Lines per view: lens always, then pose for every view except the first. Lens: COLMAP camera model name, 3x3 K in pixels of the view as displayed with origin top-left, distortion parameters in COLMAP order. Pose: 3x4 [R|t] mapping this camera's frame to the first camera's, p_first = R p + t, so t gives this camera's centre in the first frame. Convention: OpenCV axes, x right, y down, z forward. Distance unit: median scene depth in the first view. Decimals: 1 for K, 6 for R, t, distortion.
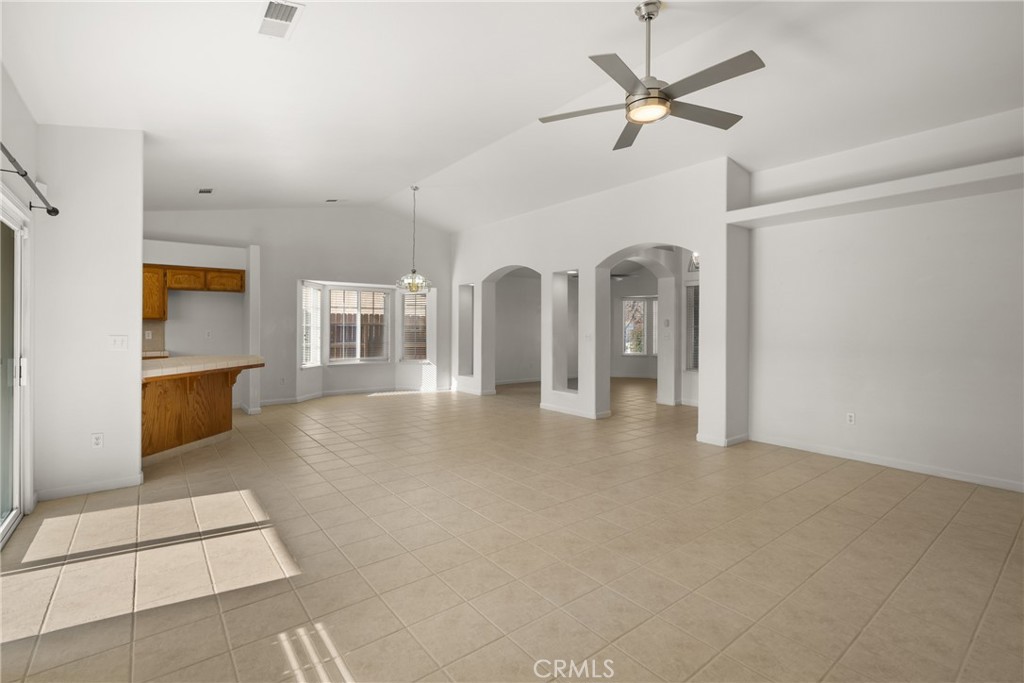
lens RADIAL K [[463.9, 0, 520.4], [0, 463.9, 327.7], [0, 0, 1]] dist [-0.009104, 0.000591]
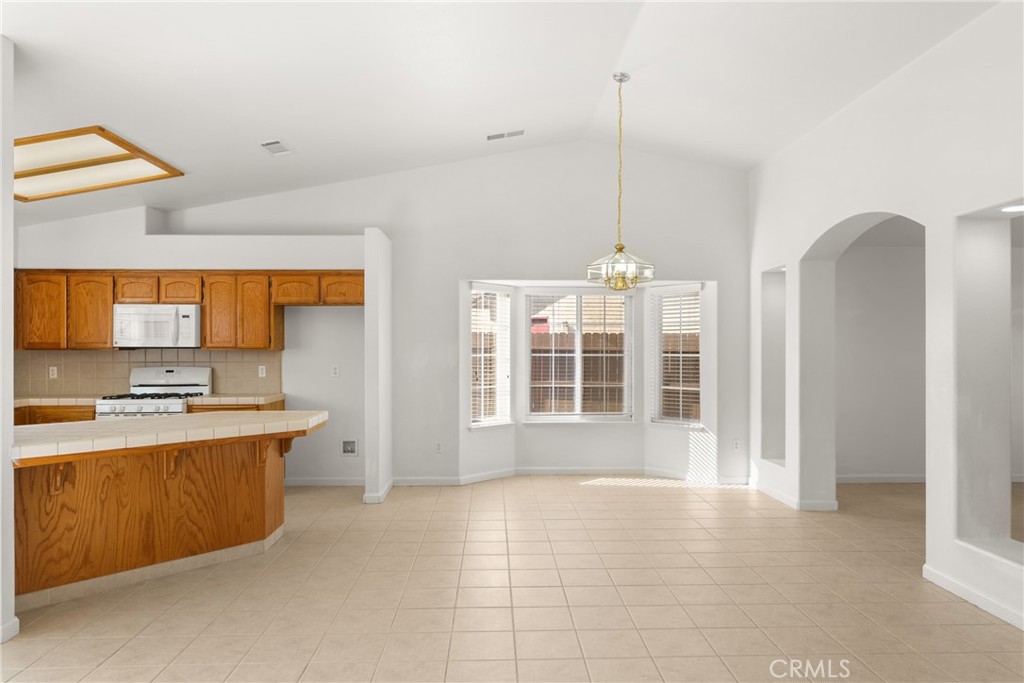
lens RADIAL K [[679.3, 0, 519.1], [0, 679.3, 347.9], [0, 0, 1]] dist [-0.001893, 0.009368]
pose [[0.803540, -0.003465, -0.595240, 0.097041], [0.002858, 0.999994, -0.001964, -0.013387], [0.595243, -0.000123, 0.803545, 0.315416]]
